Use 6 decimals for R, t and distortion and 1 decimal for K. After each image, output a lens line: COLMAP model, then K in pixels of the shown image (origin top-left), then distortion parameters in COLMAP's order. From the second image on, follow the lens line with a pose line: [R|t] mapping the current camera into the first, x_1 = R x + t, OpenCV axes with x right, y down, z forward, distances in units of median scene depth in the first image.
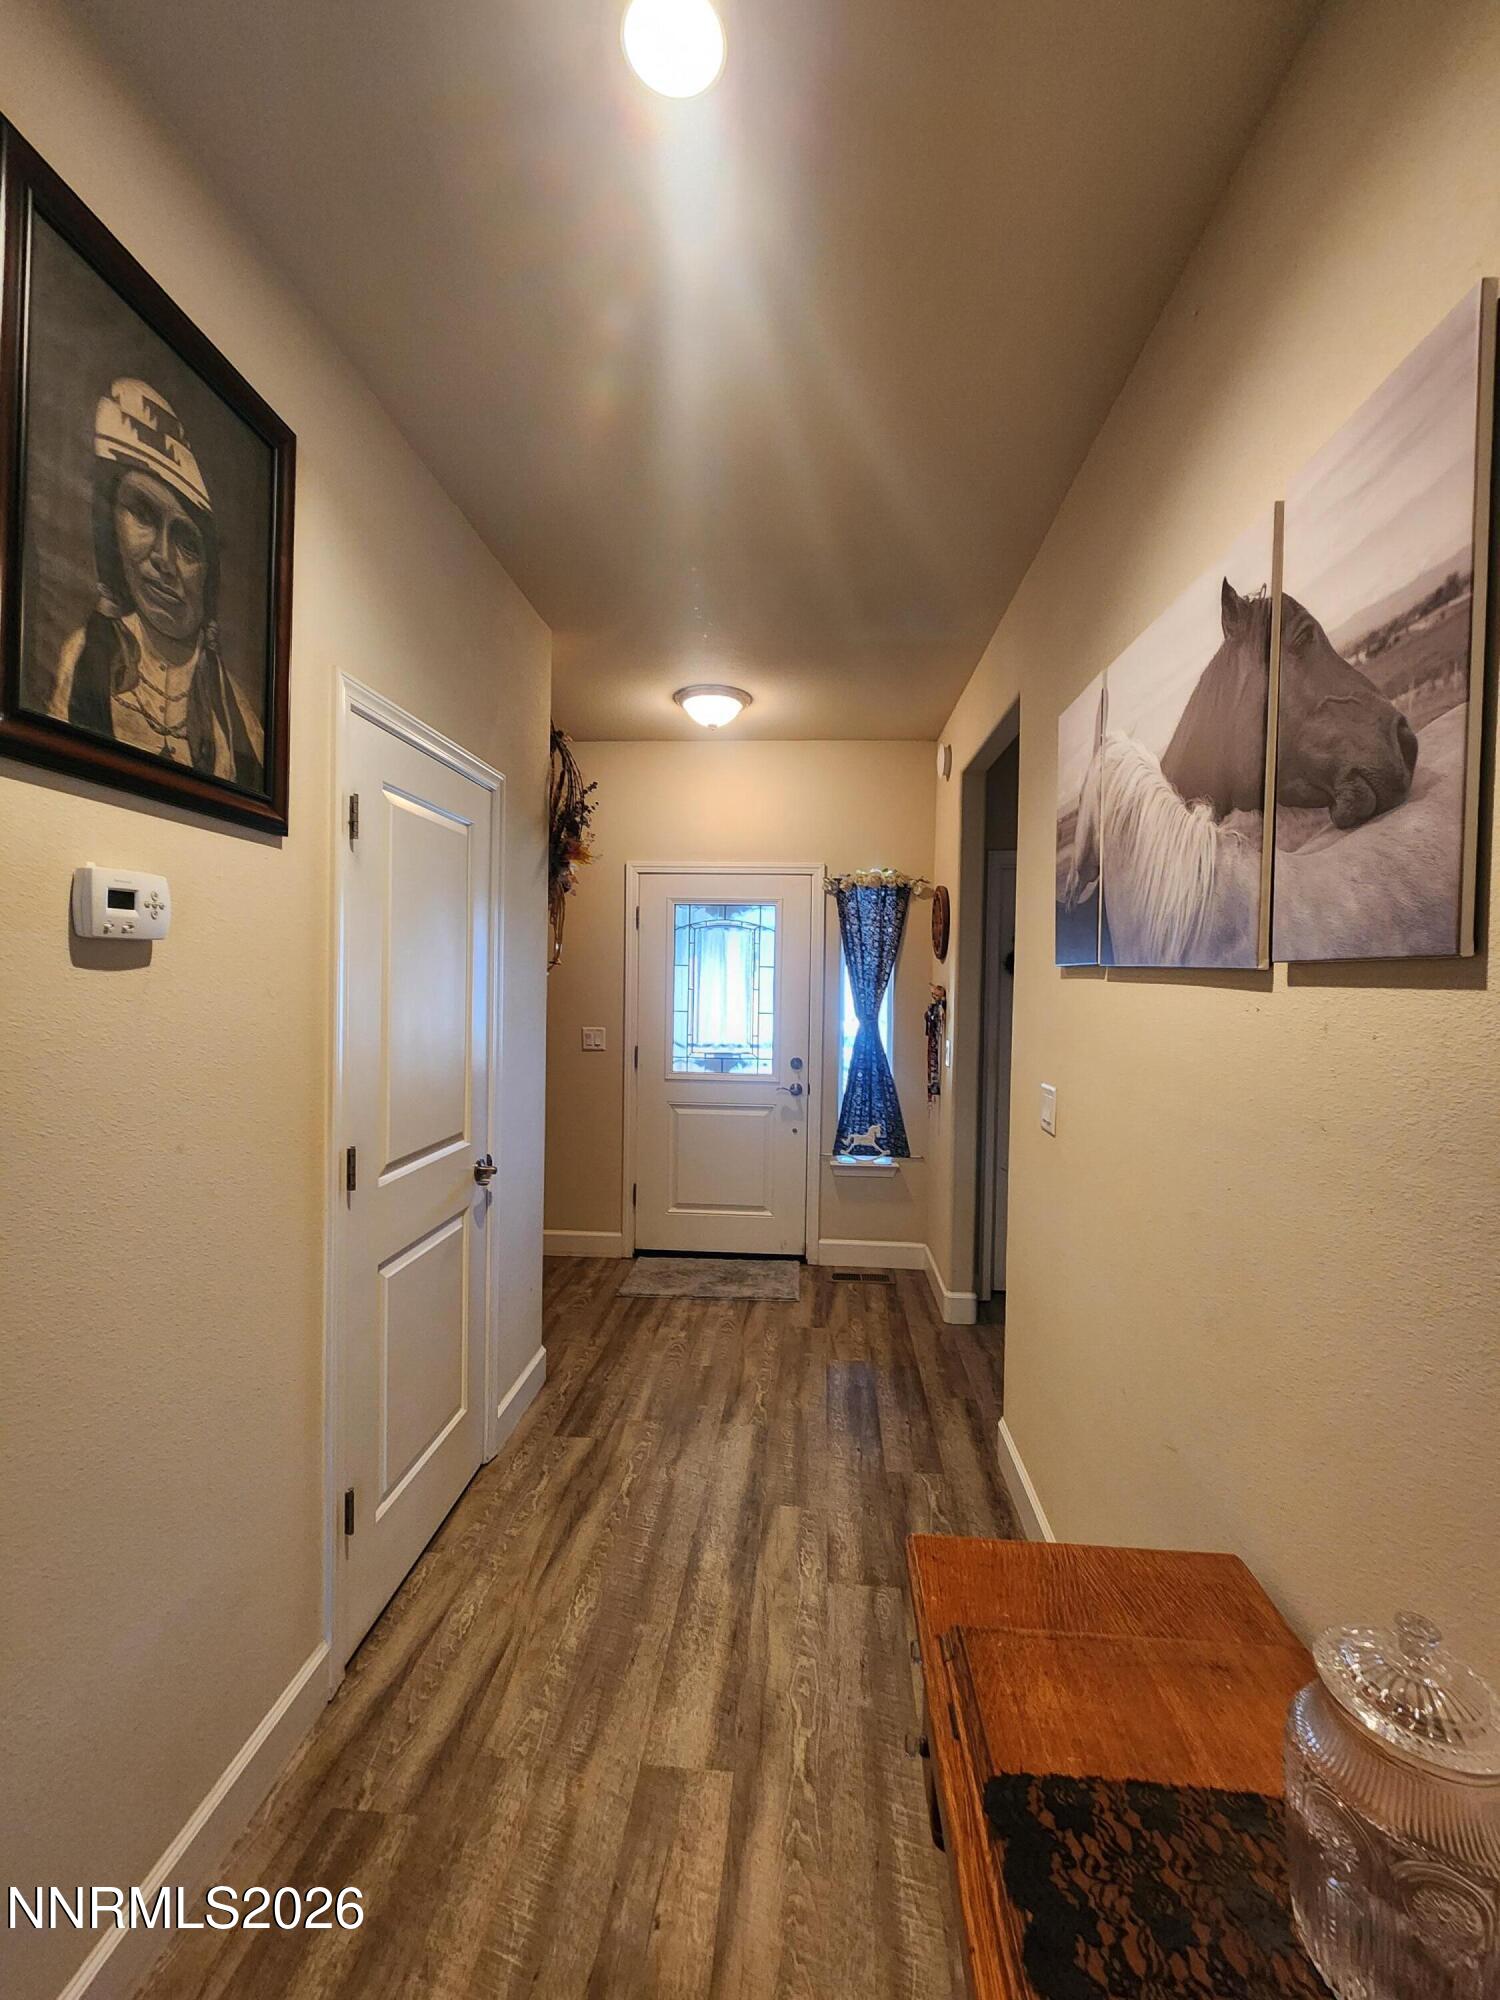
lens RADIAL K [[828.5, 0, 750.0], [0, 828.5, 1000.0], [0, 0, 1]] dist [-0.000537, 0.000012]
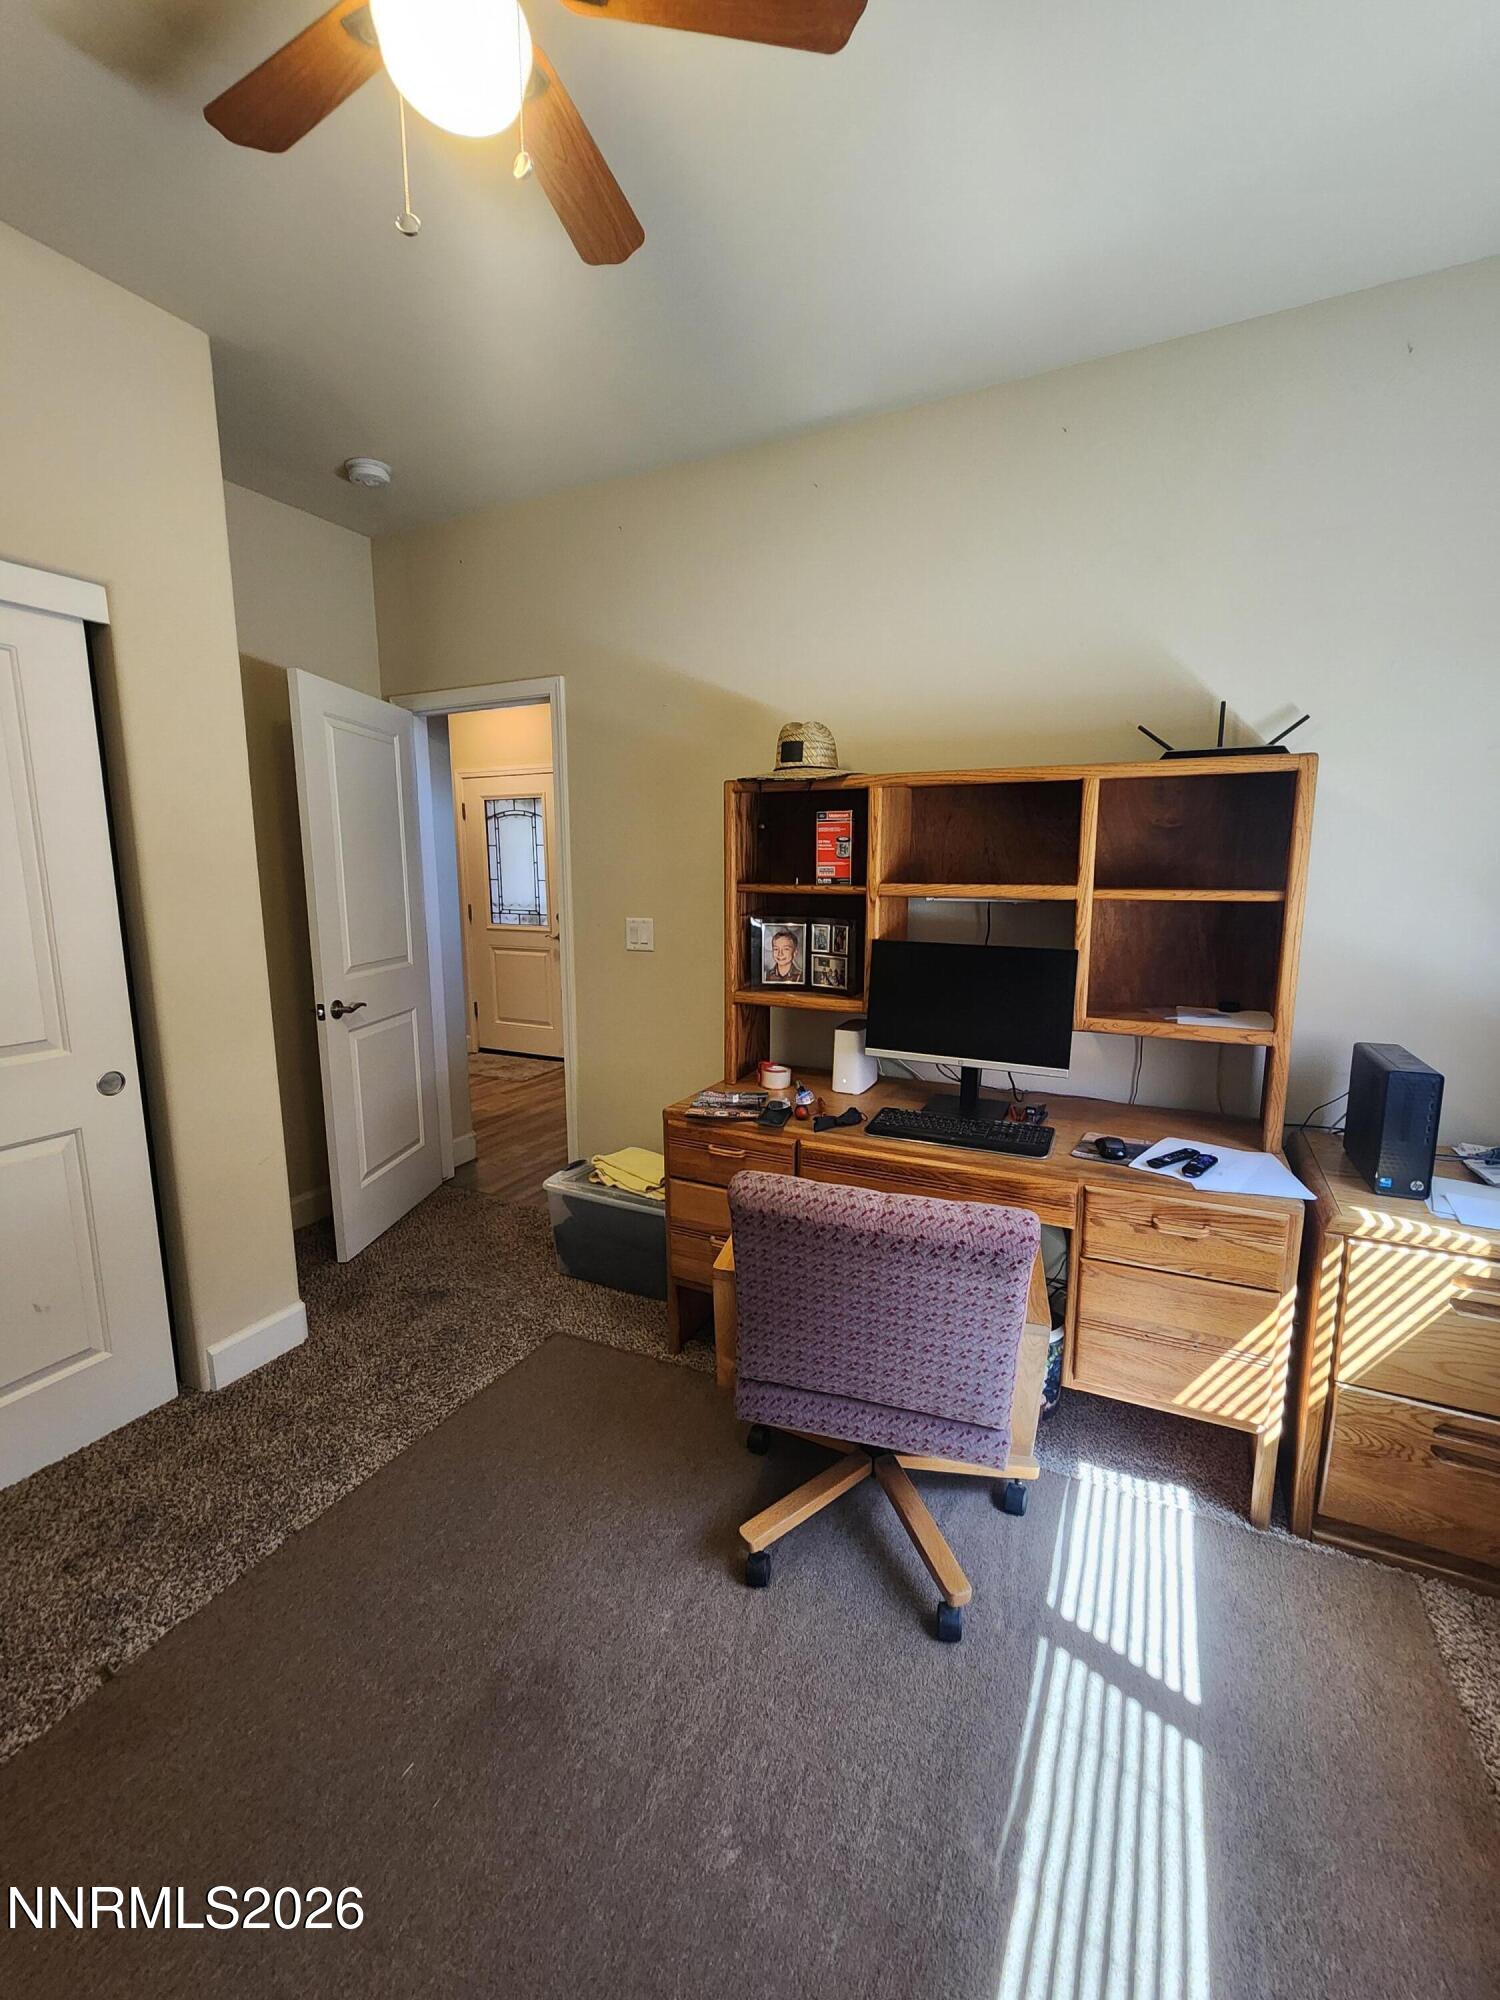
lens RADIAL K [[828.5, 0, 750.0], [0, 828.5, 1000.0], [0, 0, 1]] dist [-0.000537, 0.000012]
pose [[0.923313, 0.043388, -0.381590, 0.852033], [0.009661, 0.990659, 0.136020, 0.029432], [0.383927, -0.129275, 0.914269, -0.124153]]
